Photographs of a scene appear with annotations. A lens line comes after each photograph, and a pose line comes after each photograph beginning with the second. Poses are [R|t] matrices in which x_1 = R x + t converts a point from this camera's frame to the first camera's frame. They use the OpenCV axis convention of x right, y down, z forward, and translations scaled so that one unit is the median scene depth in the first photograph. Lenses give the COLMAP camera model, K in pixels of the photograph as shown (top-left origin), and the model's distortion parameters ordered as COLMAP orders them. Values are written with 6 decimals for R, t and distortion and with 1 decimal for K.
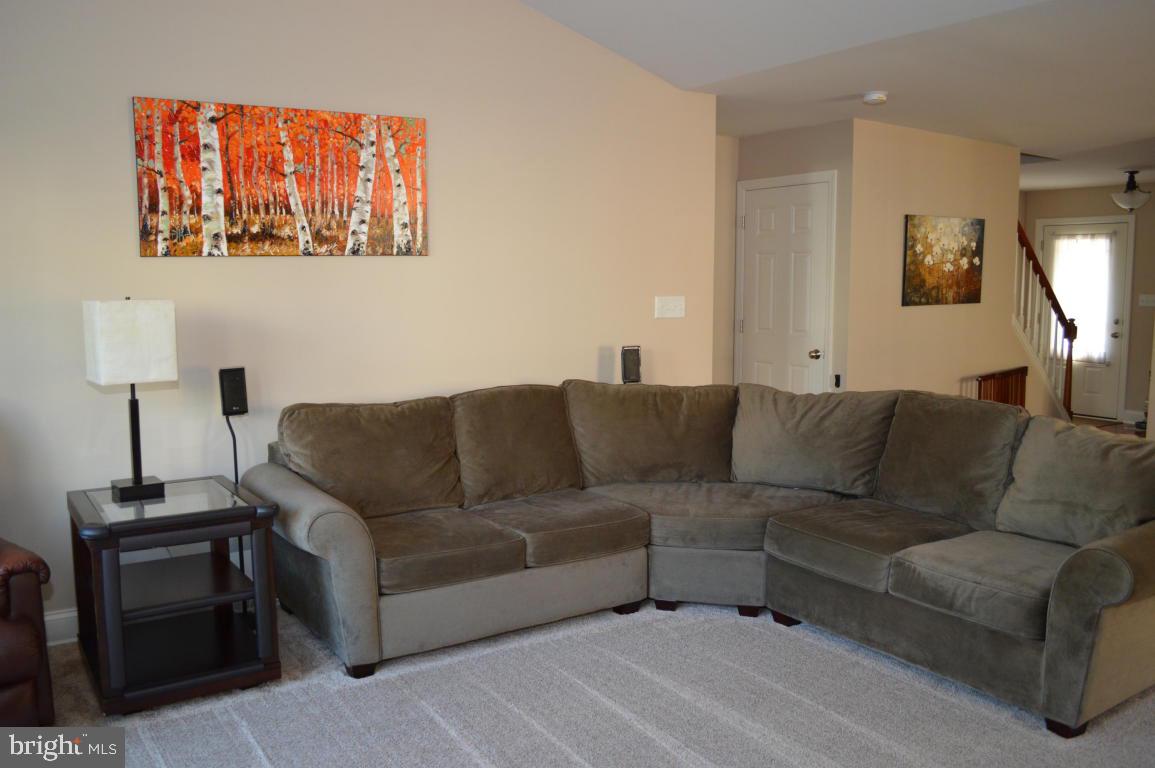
lens RADIAL K [[981.4, 0, 576.8], [0, 981.4, 384.6], [0, 0, 1]] dist [-0.013402, -0.004940]
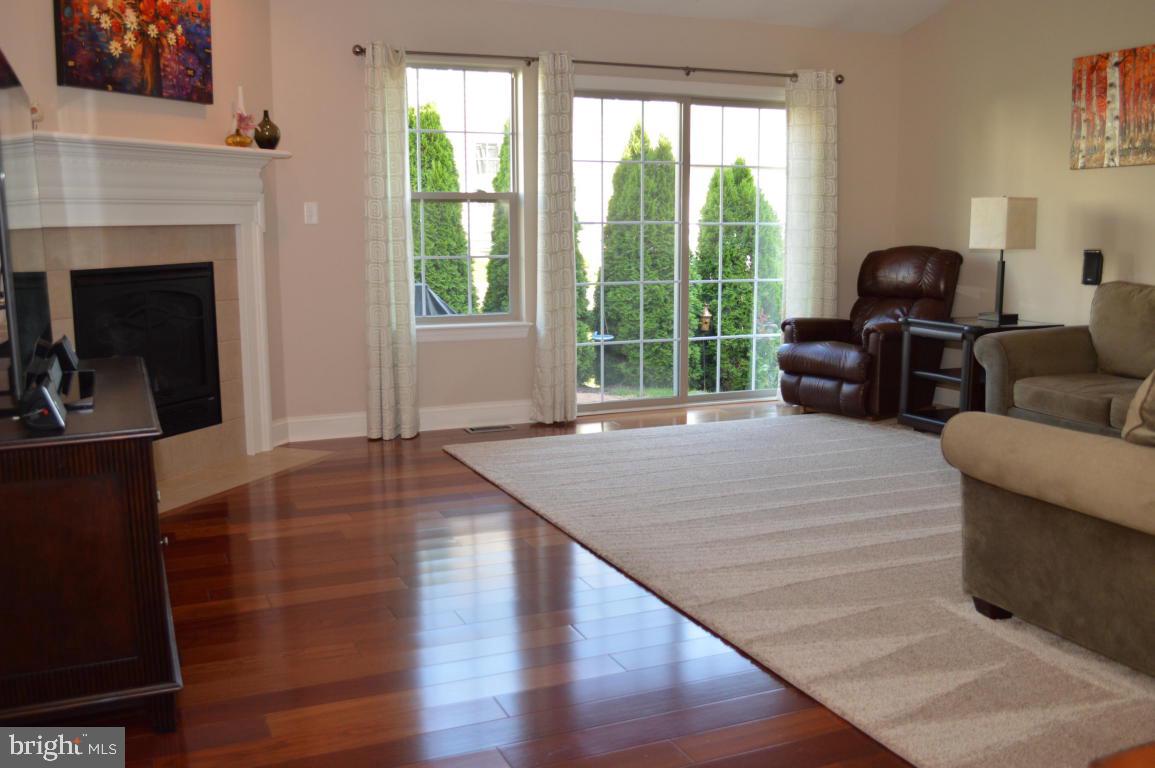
lens RADIAL K [[1082.4, 0, 578.0], [0, 1082.4, 383.4], [0, 0, 1]] dist [0.000280, 0.000000]
pose [[-0.157900, 0.153860, -0.975395, 1.250178], [-0.104826, 0.979593, 0.171491, -0.018814], [0.981875, 0.129325, -0.138549, 0.533905]]
